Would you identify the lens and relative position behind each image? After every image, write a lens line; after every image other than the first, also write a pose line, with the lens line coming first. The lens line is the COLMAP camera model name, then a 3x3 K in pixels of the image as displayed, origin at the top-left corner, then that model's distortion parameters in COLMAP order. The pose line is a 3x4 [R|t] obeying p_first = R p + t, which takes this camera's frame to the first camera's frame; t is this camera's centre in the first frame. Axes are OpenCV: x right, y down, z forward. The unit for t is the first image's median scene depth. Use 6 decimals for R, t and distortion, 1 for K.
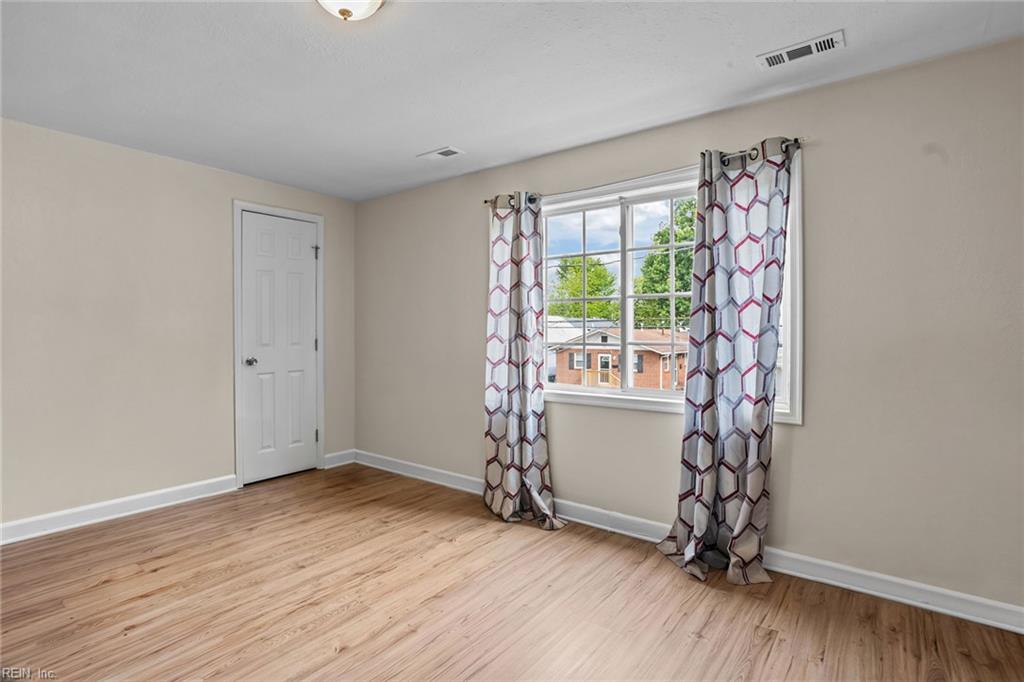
lens RADIAL K [[512.5, 0, 511.2], [0, 512.5, 332.2], [0, 0, 1]] dist [-0.058645, 0.032334]
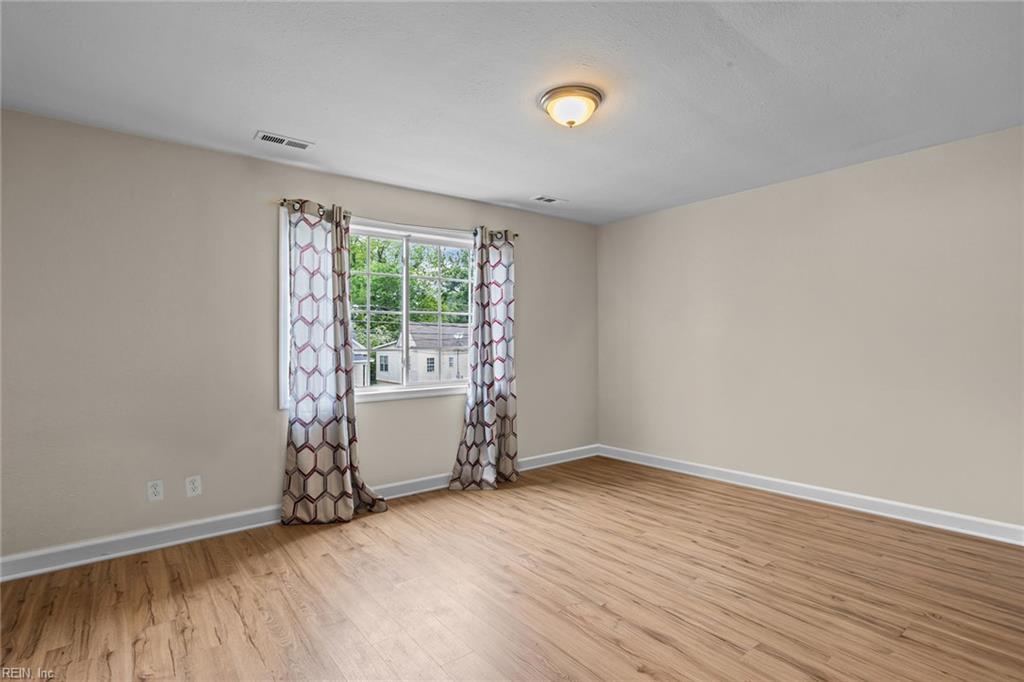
lens RADIAL K [[503.2, 0, 512.0], [0, 503.2, 341.0], [0, 0, 1]] dist [0.000743, 0.000288]
pose [[0.255390, -0.007369, 0.966810, -0.986014], [0.008772, 0.999947, 0.005304, -0.001433], [-0.966798, 0.007127, 0.255441, 0.437095]]
